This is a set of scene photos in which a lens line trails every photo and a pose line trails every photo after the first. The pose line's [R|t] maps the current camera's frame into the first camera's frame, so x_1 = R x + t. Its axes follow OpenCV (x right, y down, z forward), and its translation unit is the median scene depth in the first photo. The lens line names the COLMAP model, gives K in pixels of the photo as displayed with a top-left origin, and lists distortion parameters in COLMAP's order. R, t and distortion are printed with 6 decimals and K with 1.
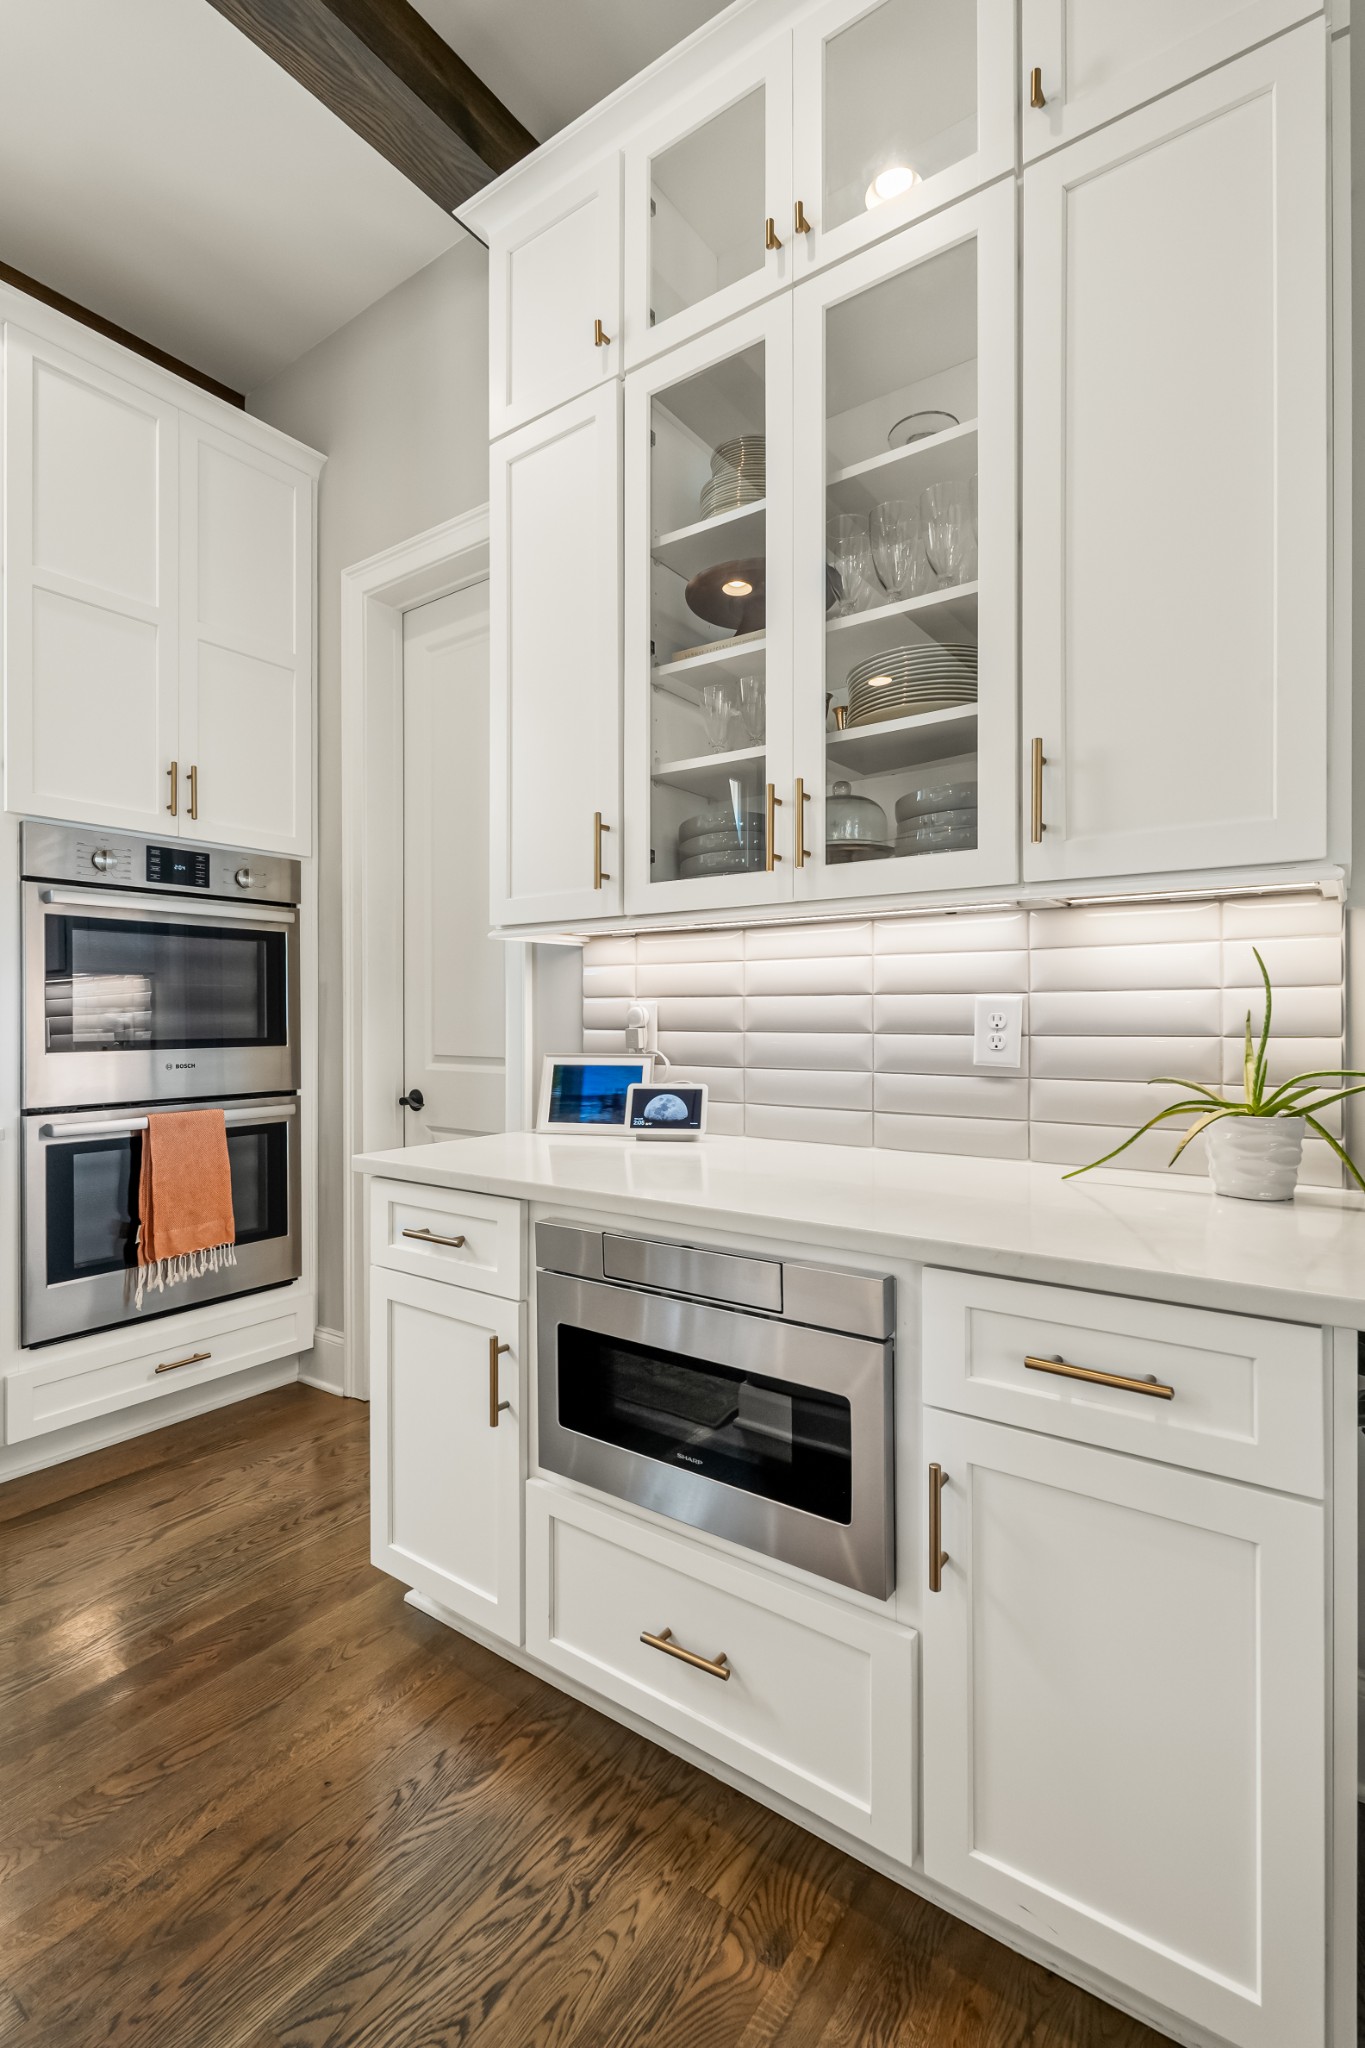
lens RADIAL K [[930.5, 0, 683.5], [0, 930.5, 1019.0], [0, 0, 1]] dist [0.001115, -0.002125]
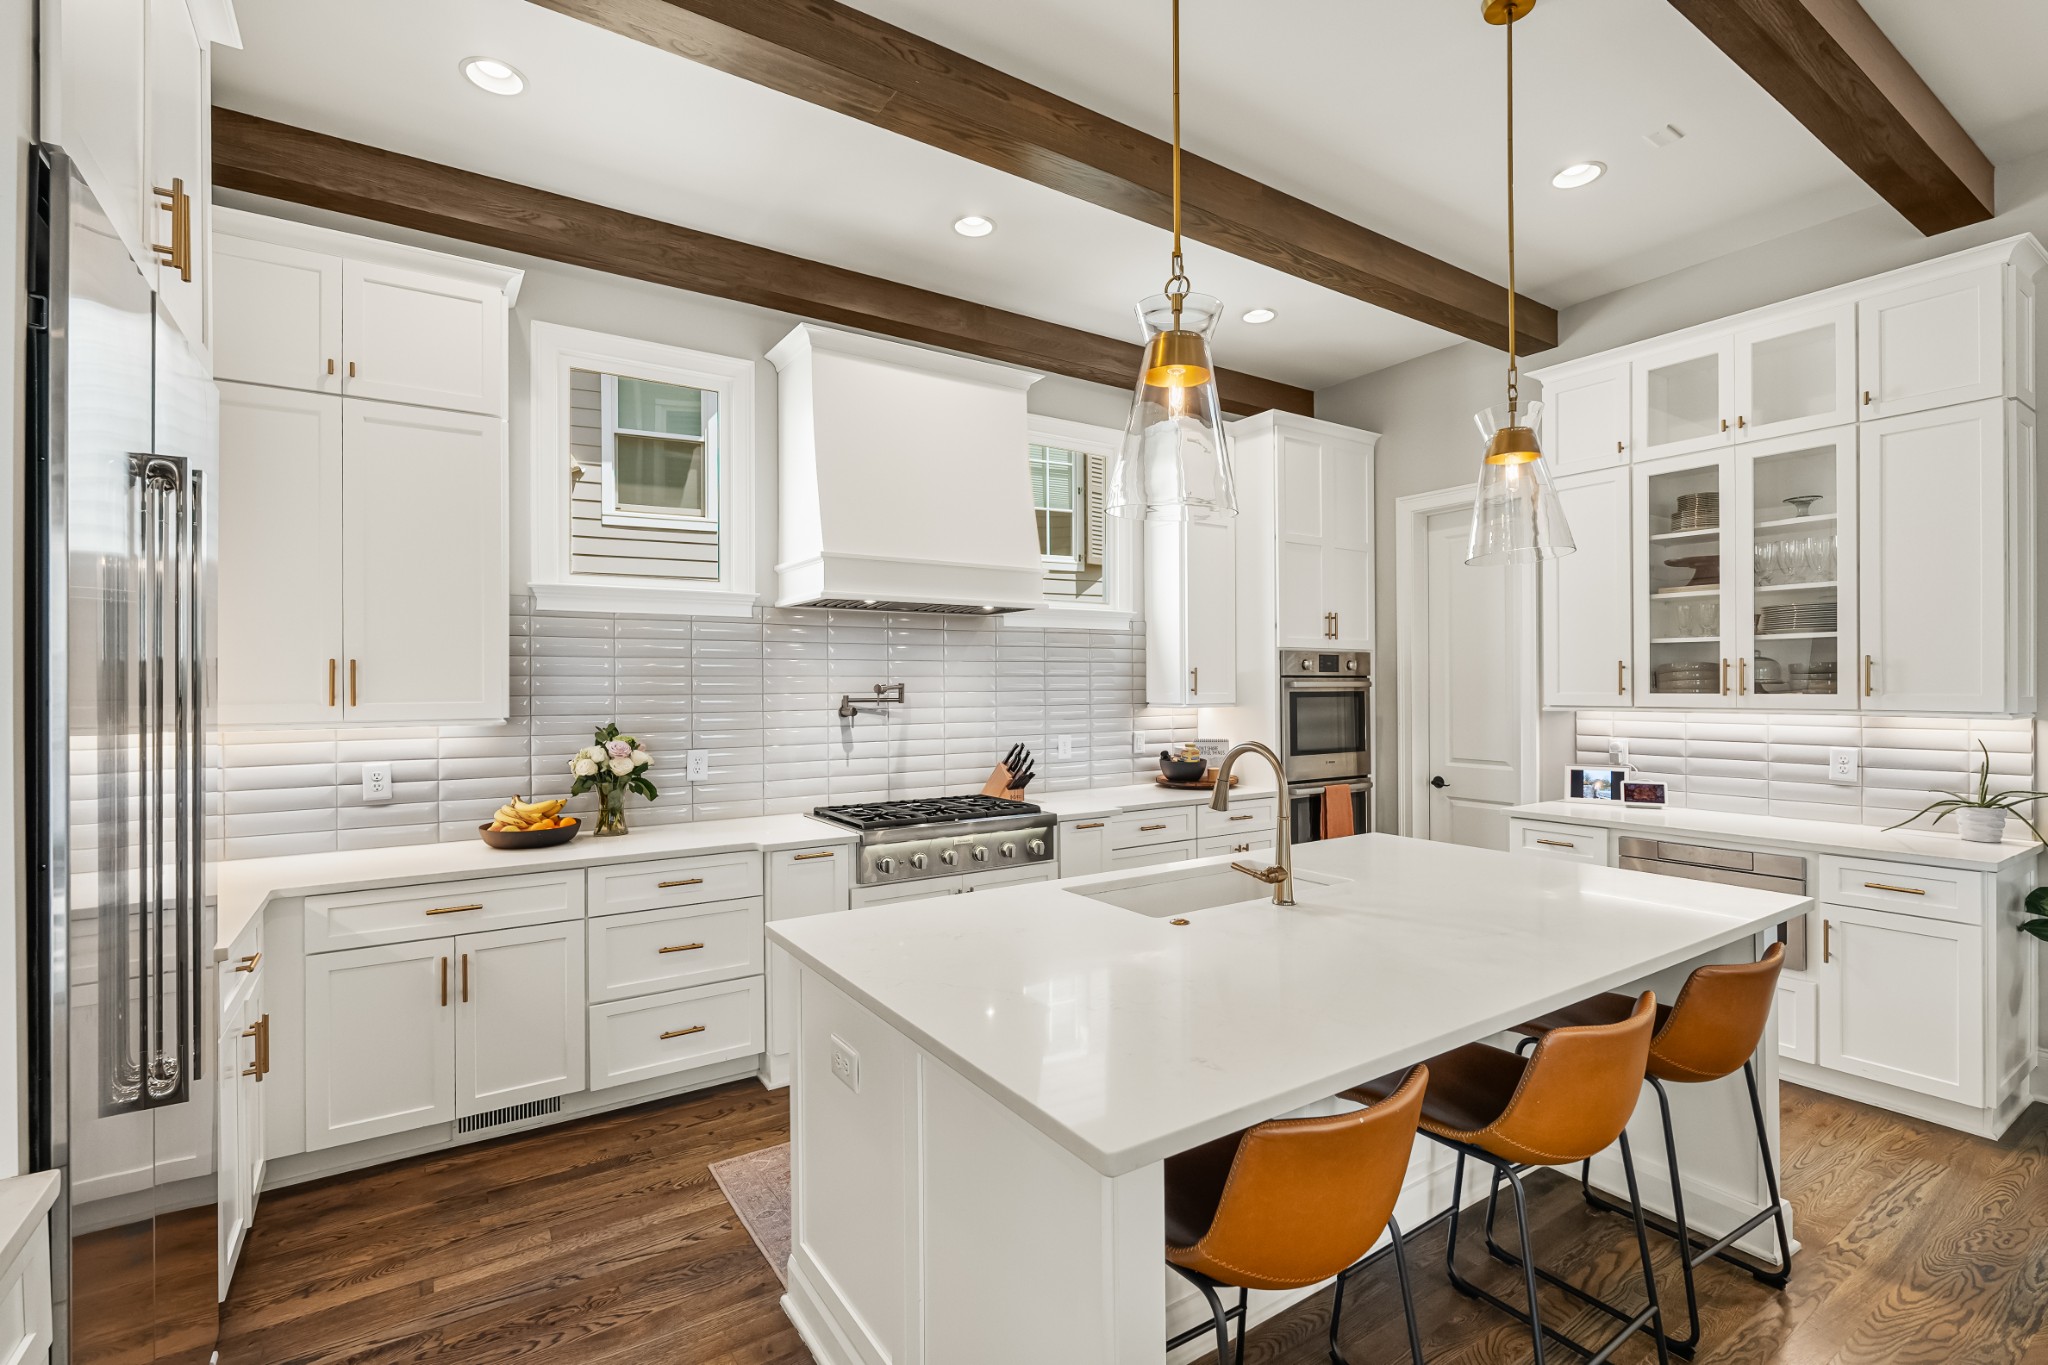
lens RADIAL K [[930.5, 0, 1019.3], [0, 930.5, 686.7], [0, 0, 1]] dist [0.001115, -0.002125]
pose [[0.933501, -0.001733, -0.358571, -0.703852], [0.000389, 0.999993, -0.003820, -0.166054], [0.358575, 0.003426, 0.933495, -1.775493]]
